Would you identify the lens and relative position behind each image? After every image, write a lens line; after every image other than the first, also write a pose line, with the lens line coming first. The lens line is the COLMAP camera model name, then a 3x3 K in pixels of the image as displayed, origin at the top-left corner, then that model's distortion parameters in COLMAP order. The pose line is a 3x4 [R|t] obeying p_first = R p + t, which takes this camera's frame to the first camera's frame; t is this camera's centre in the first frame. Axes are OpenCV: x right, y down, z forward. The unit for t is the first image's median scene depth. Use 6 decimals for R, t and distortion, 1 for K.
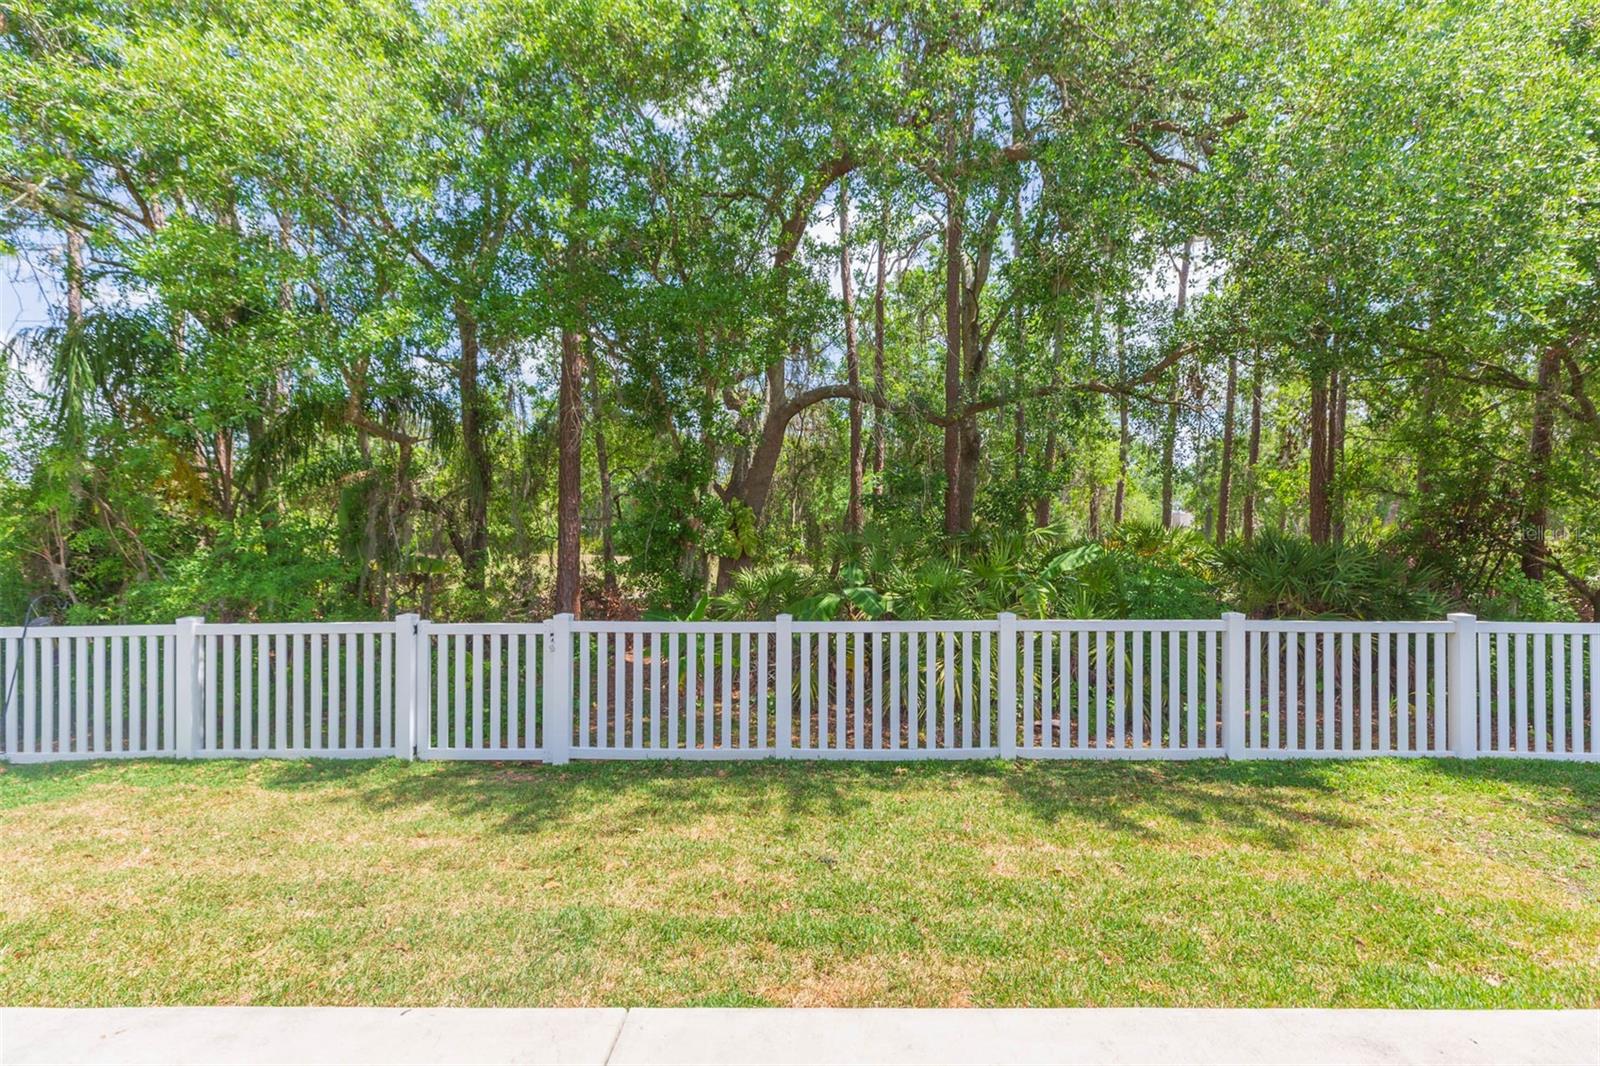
lens RADIAL K [[753.4, 0, 797.7], [0, 753.4, 545.4], [0, 0, 1]] dist [0.026848, 0.000911]
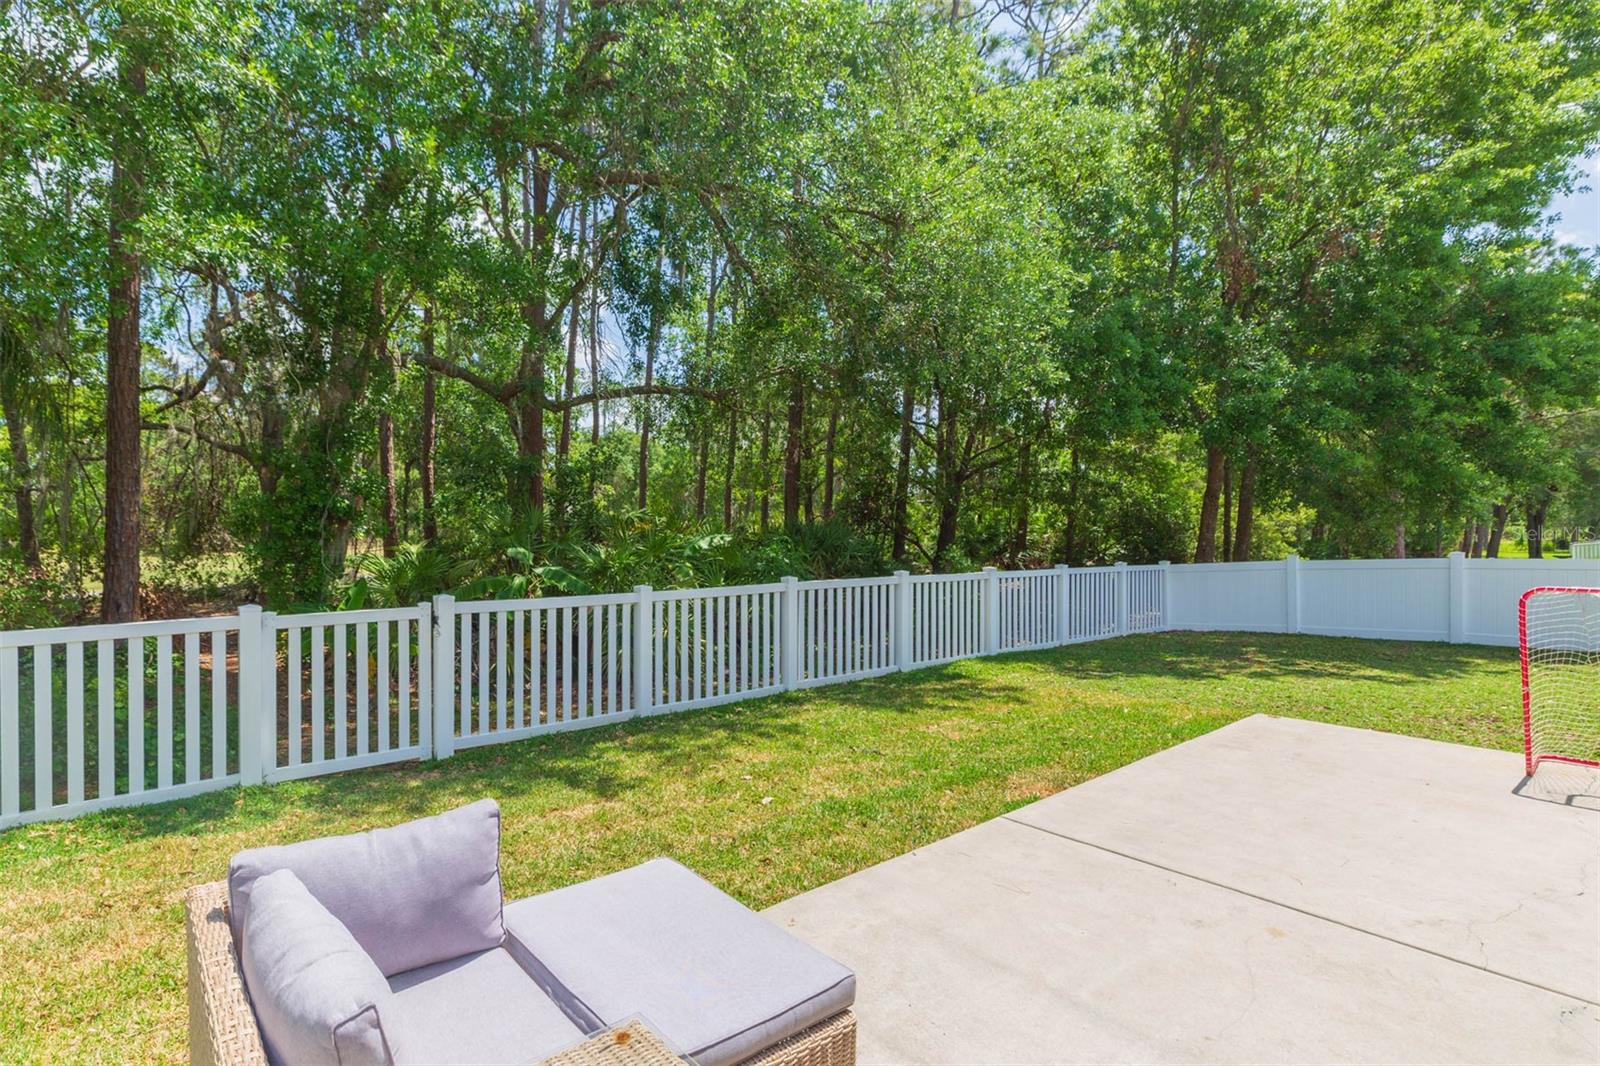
lens RADIAL K [[720.9, 0, 804.9], [0, 720.9, 521.9], [0, 0, 1]] dist [0.016902, -0.001017]
pose [[0.796712, 0.003625, 0.604348, -0.423221], [-0.000419, 0.999985, -0.005445, 0.002780], [-0.604359, 0.004085, 0.796701, 0.013700]]
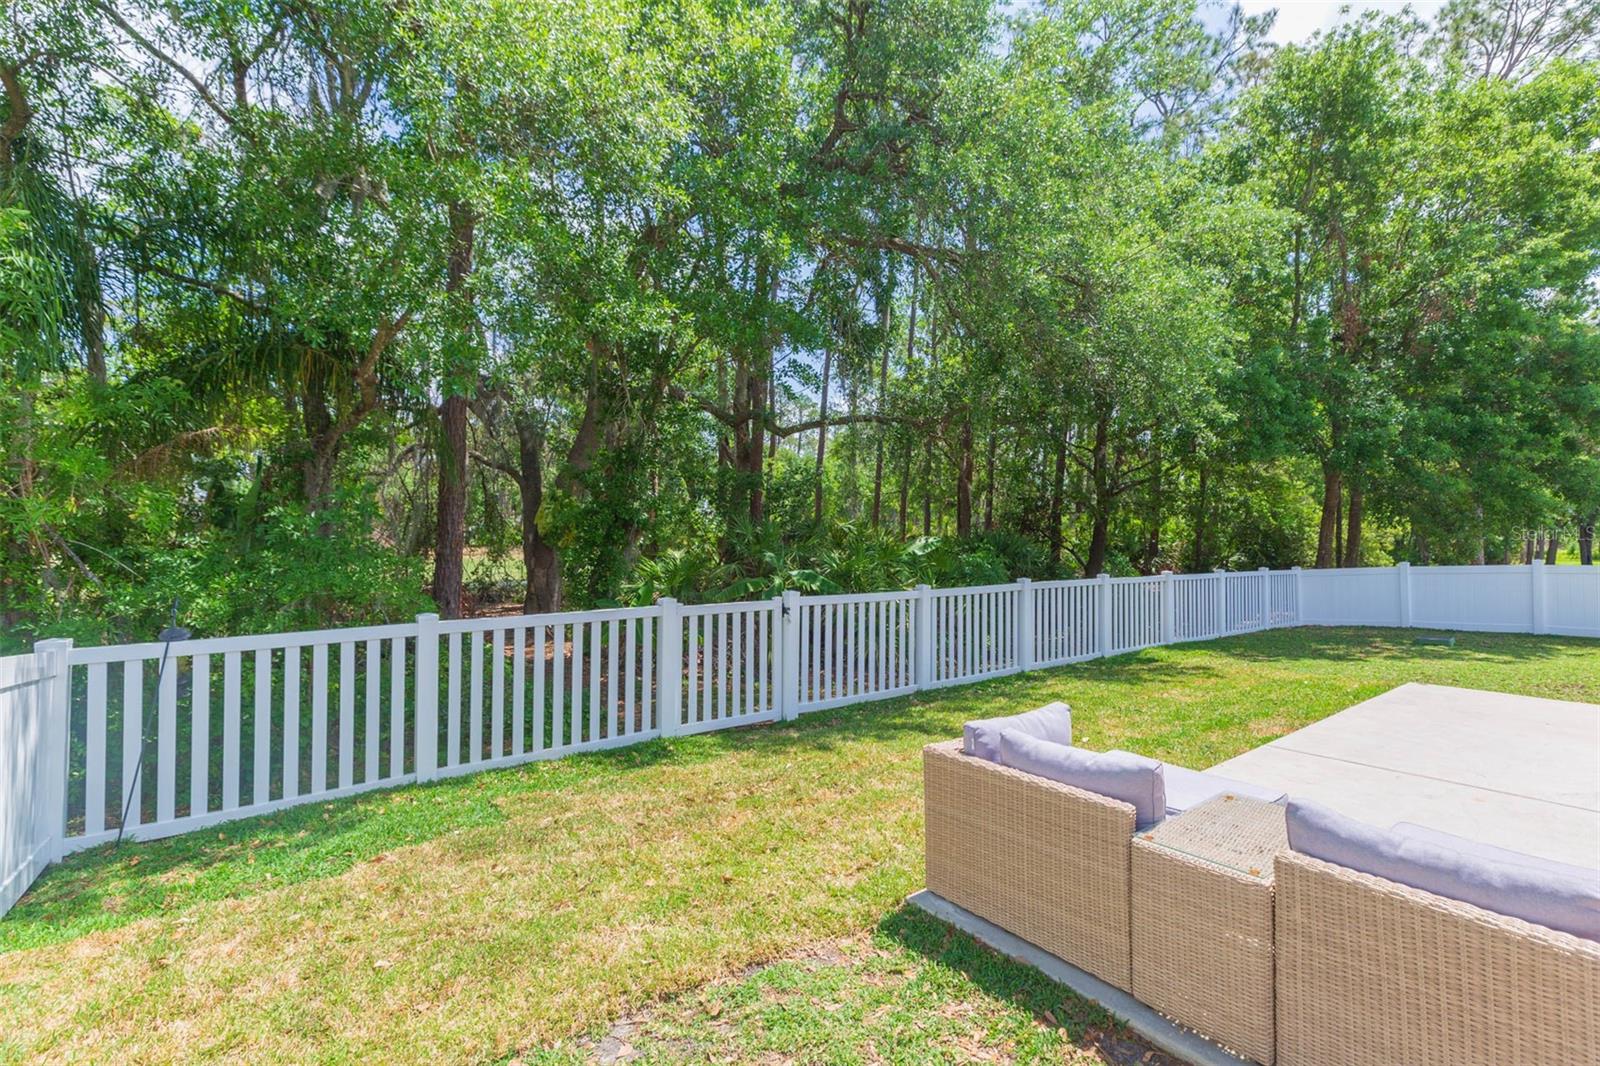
lens RADIAL K [[753.4, 0, 883.4], [0, 753.4, 509.7], [0, 0, 1]] dist [0.026848, 0.000911]
pose [[0.757692, 0.024886, 0.652138, -0.784977], [-0.003448, 0.999411, -0.034131, 0.002771], [-0.652603, 0.023612, 0.757332, 0.007983]]
